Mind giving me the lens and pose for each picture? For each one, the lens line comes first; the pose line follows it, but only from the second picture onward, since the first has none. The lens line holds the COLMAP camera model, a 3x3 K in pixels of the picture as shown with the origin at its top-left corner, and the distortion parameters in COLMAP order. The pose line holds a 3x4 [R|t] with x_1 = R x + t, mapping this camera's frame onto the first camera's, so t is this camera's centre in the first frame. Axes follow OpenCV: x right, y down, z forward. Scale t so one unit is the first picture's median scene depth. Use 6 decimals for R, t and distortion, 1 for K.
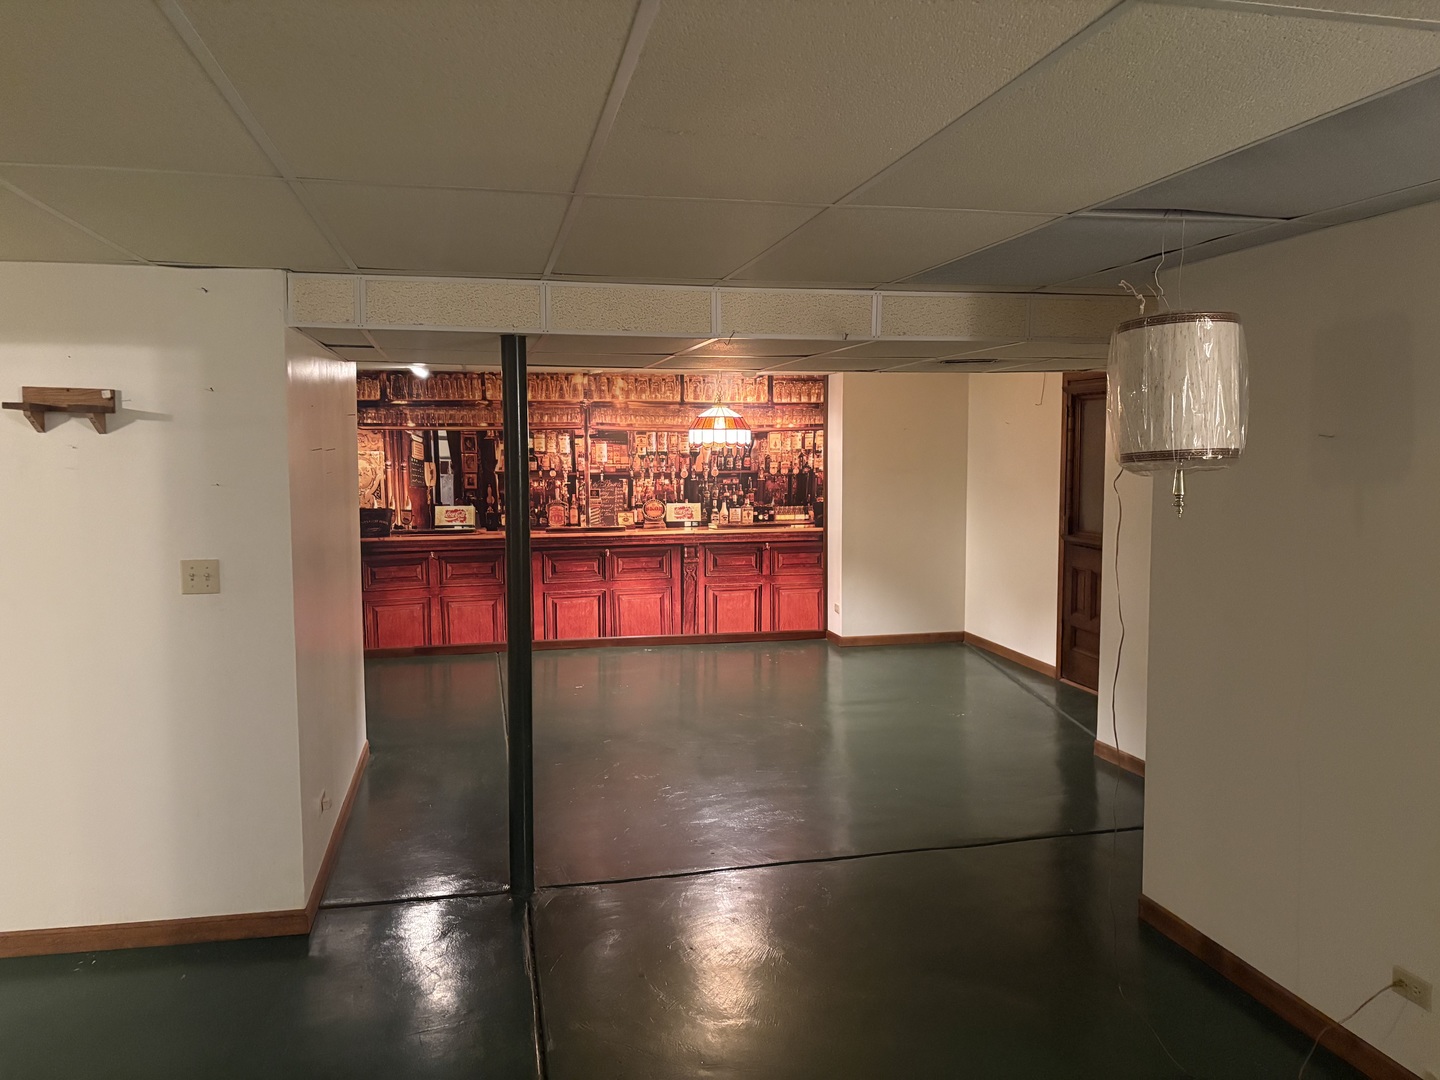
lens RADIAL K [[1083.0, 0, 719.6], [0, 1083.0, 541.2], [0, 0, 1]] dist [0.062139, -0.067542]
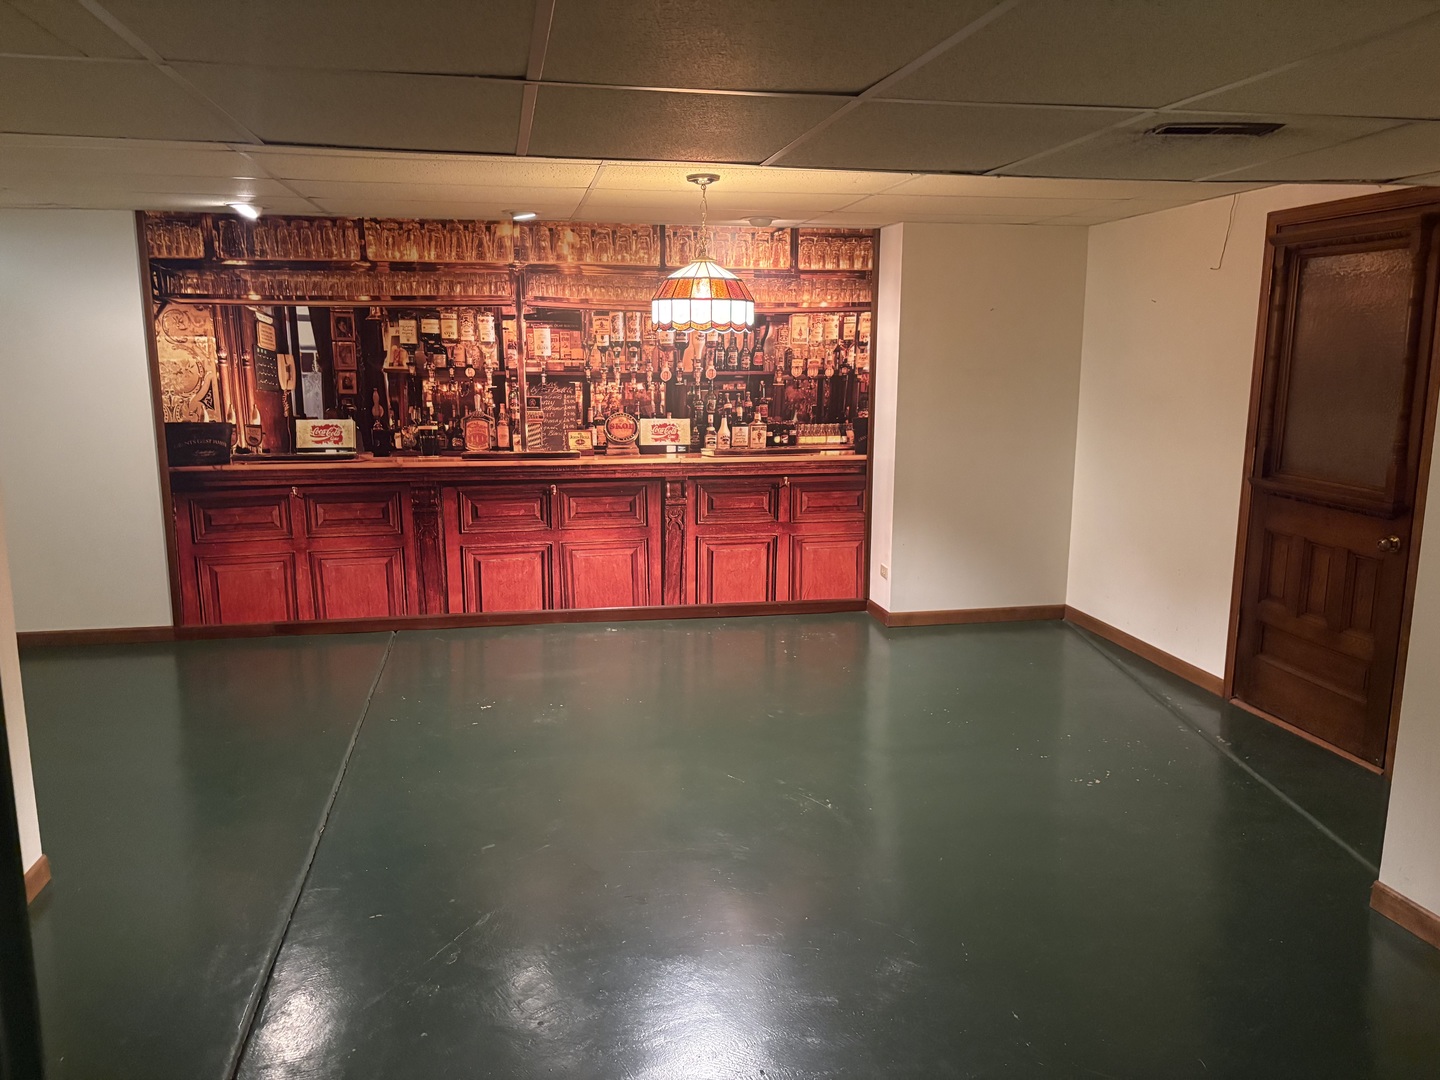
lens RADIAL K [[1083.0, 0, 718.5], [0, 1083.0, 547.2], [0, 0, 1]] dist [0.062139, -0.067542]
pose [[0.999417, 0.012973, -0.031580, 0.024120], [-0.009854, 0.995235, 0.097007, -0.021146], [0.032689, -0.096639, 0.994783, 0.313305]]
